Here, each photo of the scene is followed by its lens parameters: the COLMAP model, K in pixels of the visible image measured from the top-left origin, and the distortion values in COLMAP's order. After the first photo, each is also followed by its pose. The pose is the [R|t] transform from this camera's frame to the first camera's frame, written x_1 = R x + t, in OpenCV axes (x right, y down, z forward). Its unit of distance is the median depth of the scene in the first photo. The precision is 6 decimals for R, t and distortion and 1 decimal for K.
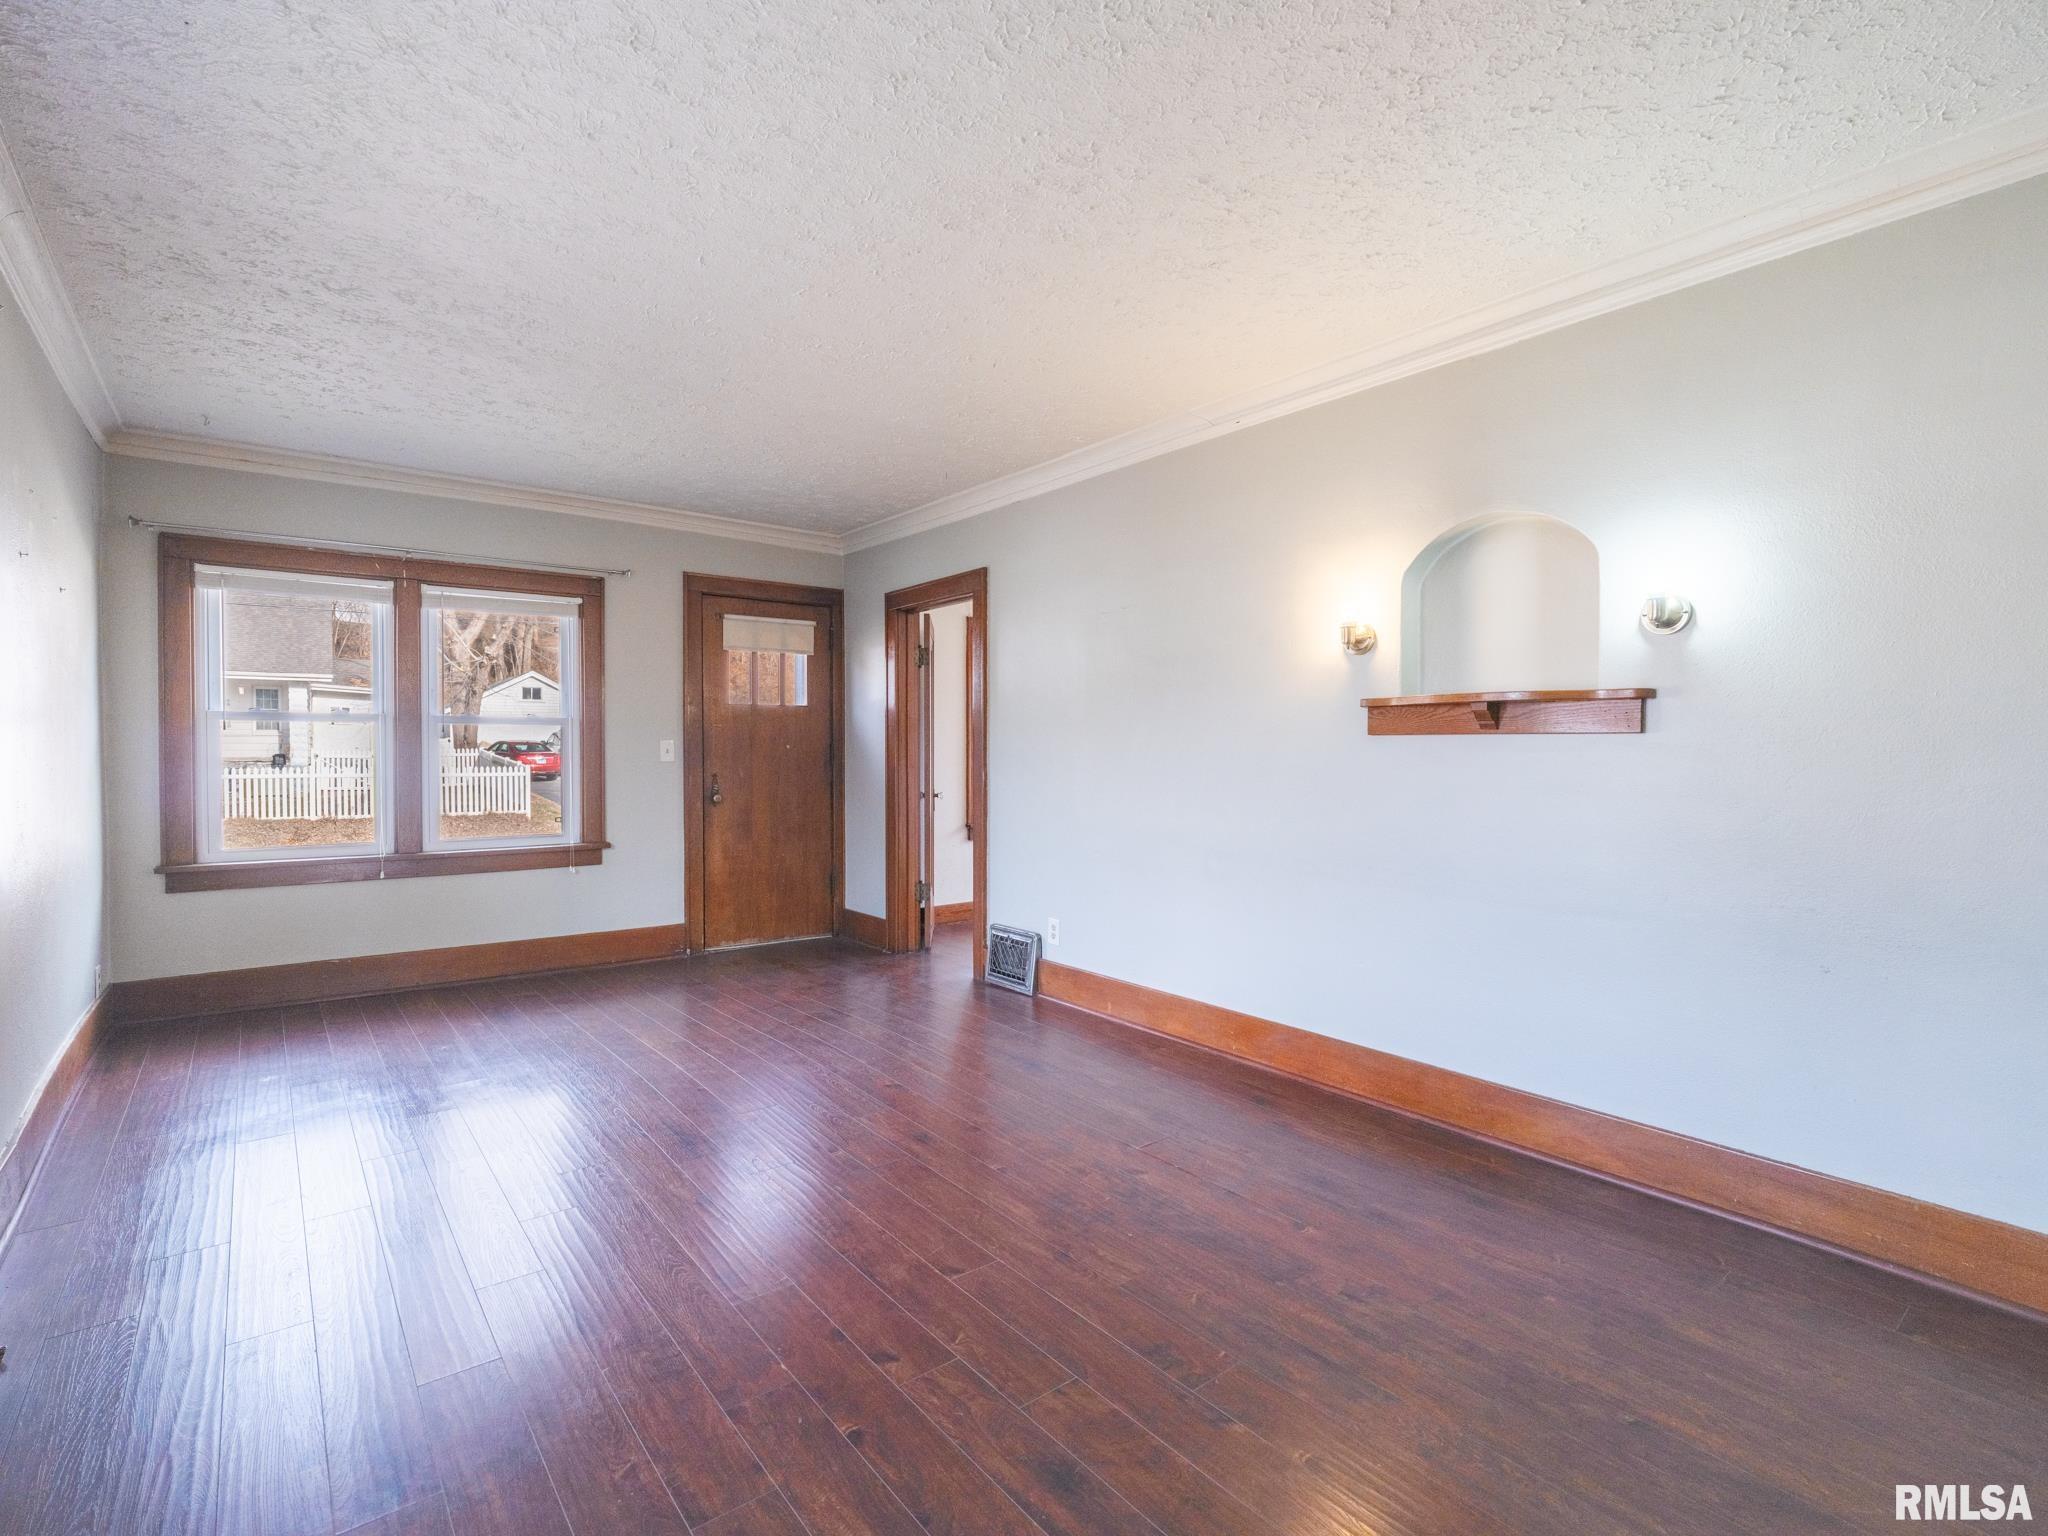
lens RADIAL K [[968.0, 0, 1019.3], [0, 968.0, 765.8], [0, 0, 1]] dist [0.000296, 0.000056]
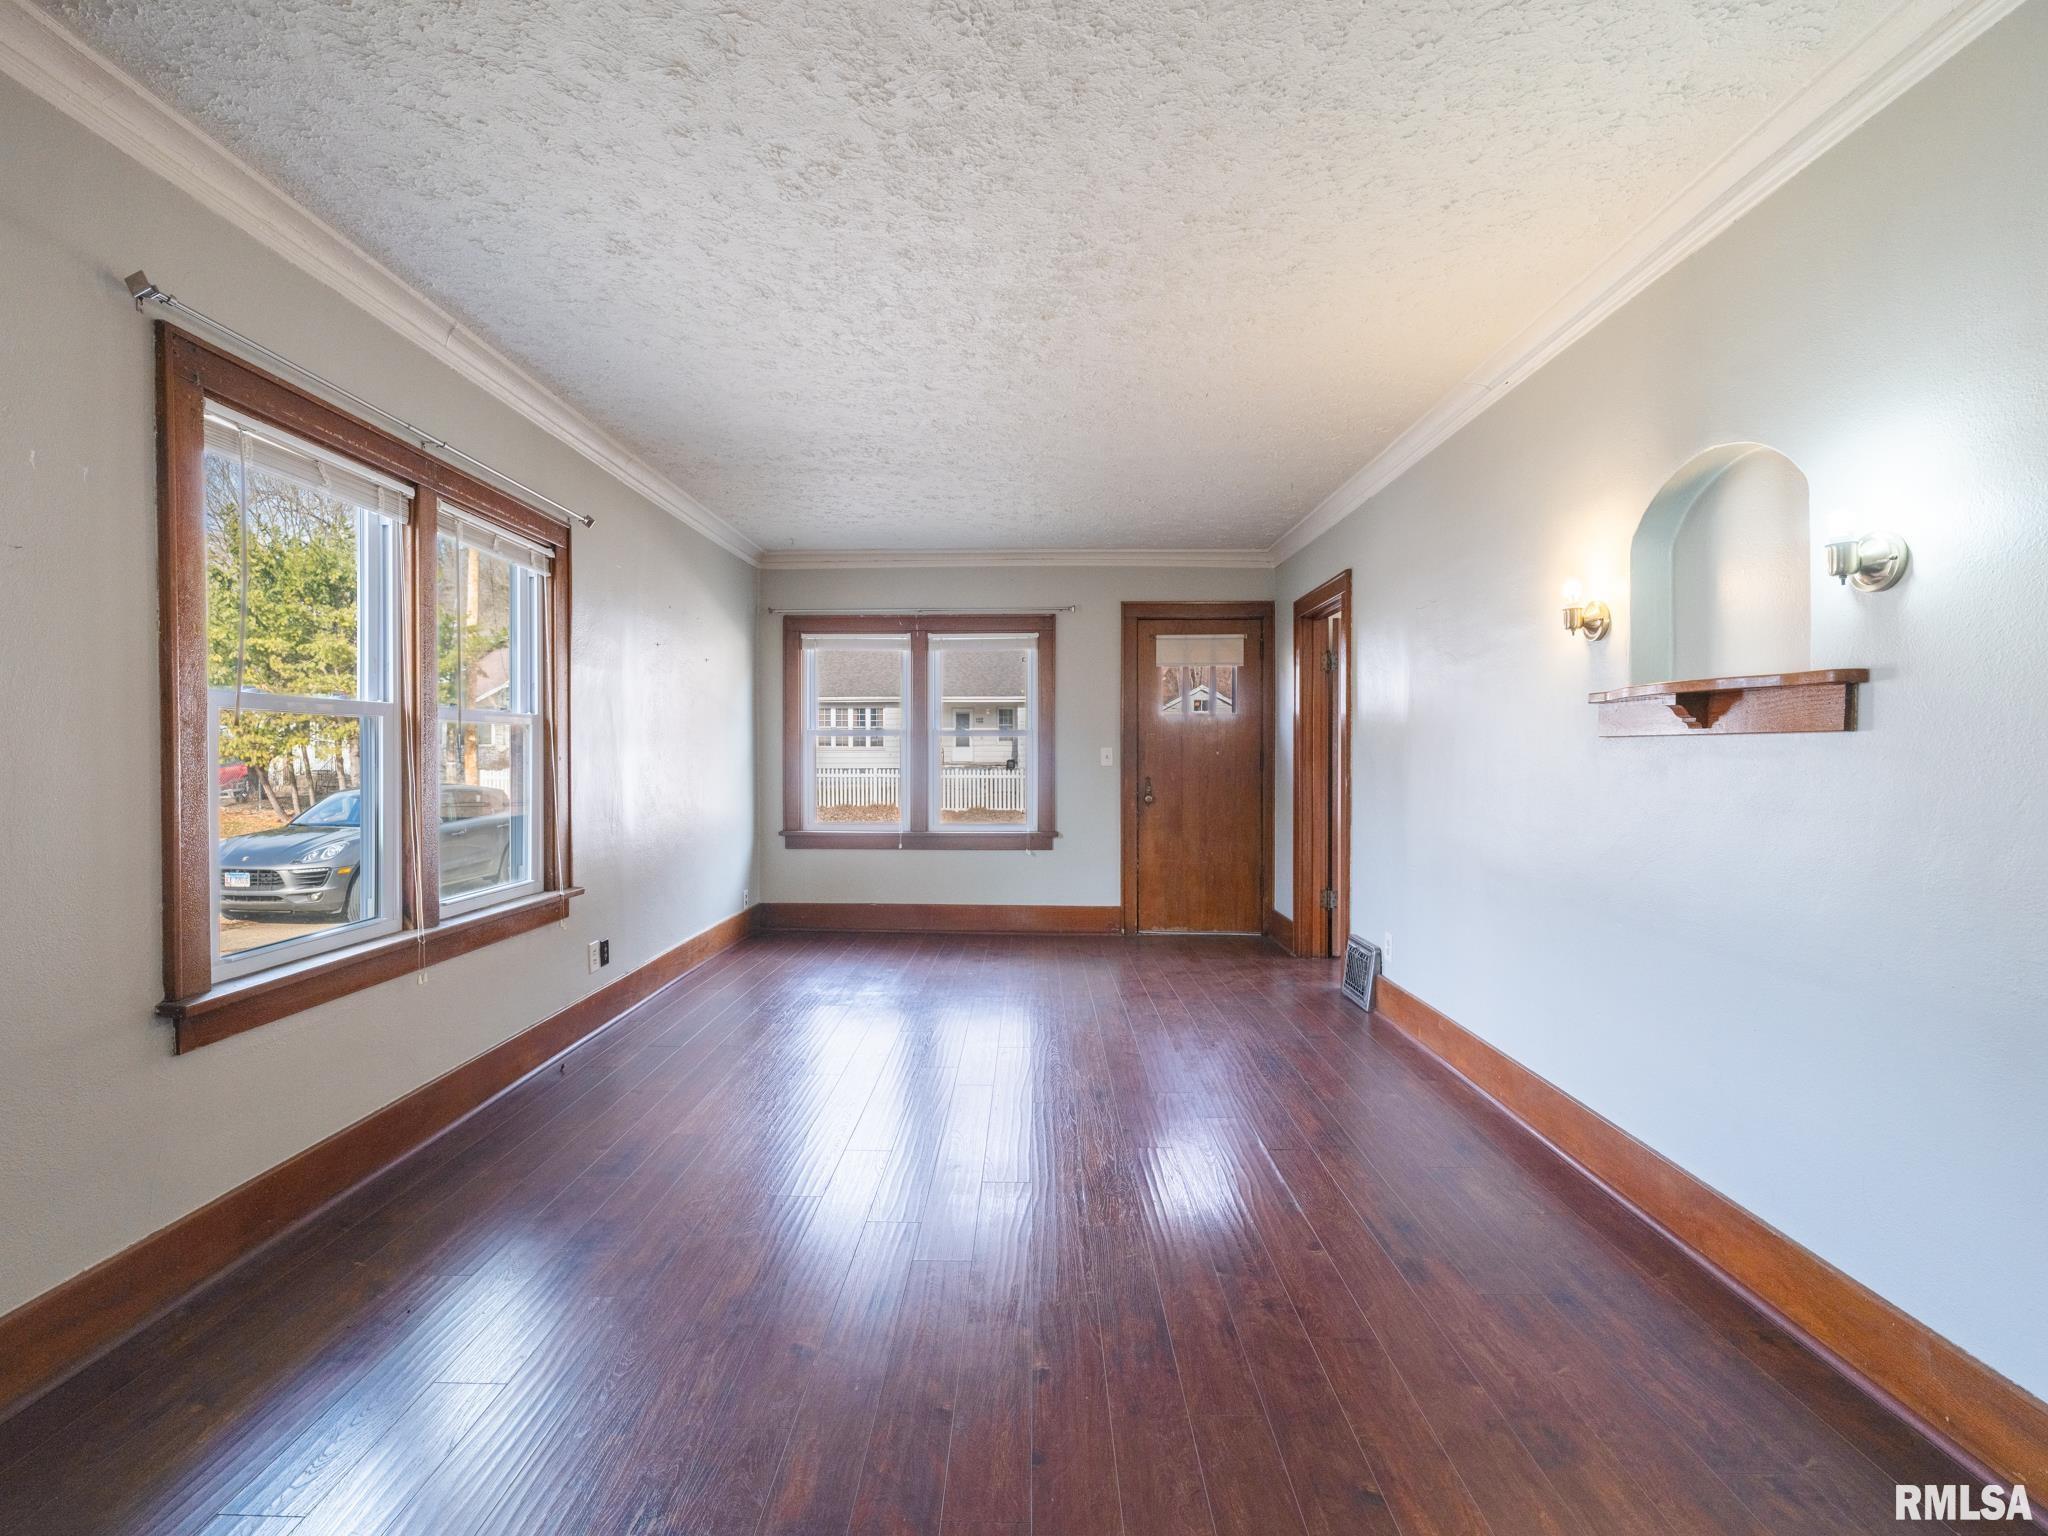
lens RADIAL K [[976.0, 0, 1013.2], [0, 976.0, 765.0], [0, 0, 1]] dist [0.001168, 0.000254]
pose [[0.771236, 0.005567, -0.636525, 0.311166], [-0.010334, 0.999939, -0.003777, 0.000326], [0.636465, 0.009491, 0.771247, 0.023146]]
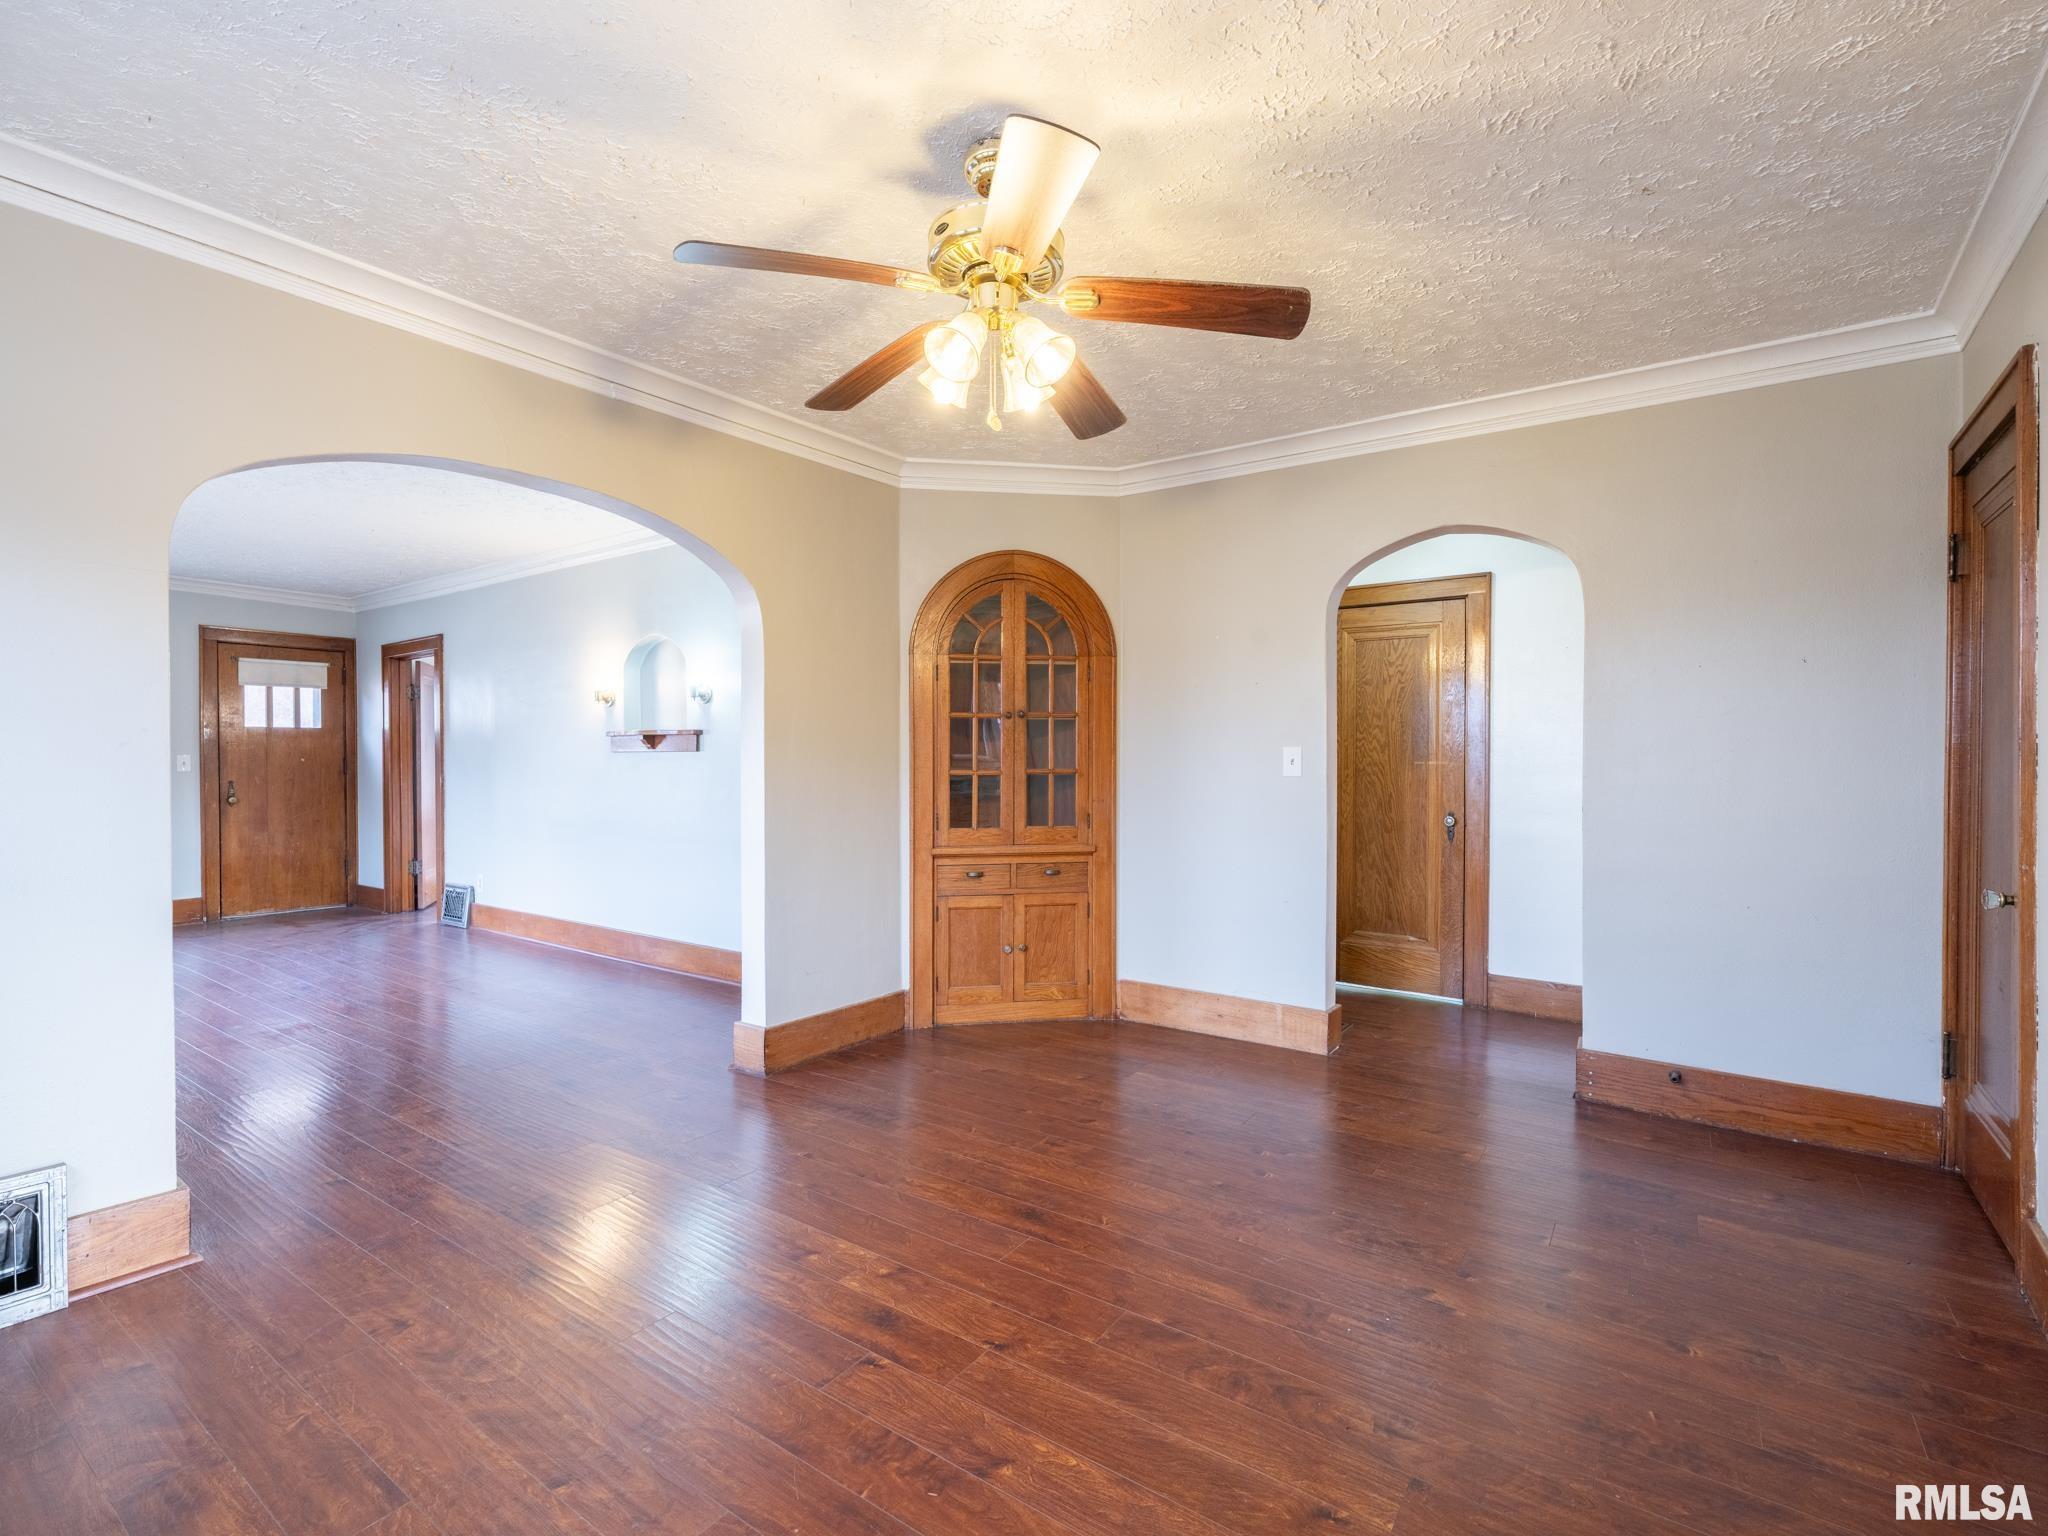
lens RADIAL K [[944.8, 0, 1014.1], [0, 944.8, 766.1], [0, 0, 1]] dist [-0.001712, 0.000233]
pose [[0.959213, -0.006520, 0.282609, 0.357418], [0.009560, 0.999910, -0.009379, 0.010763], [-0.282523, 0.011698, 0.959189, -0.540953]]
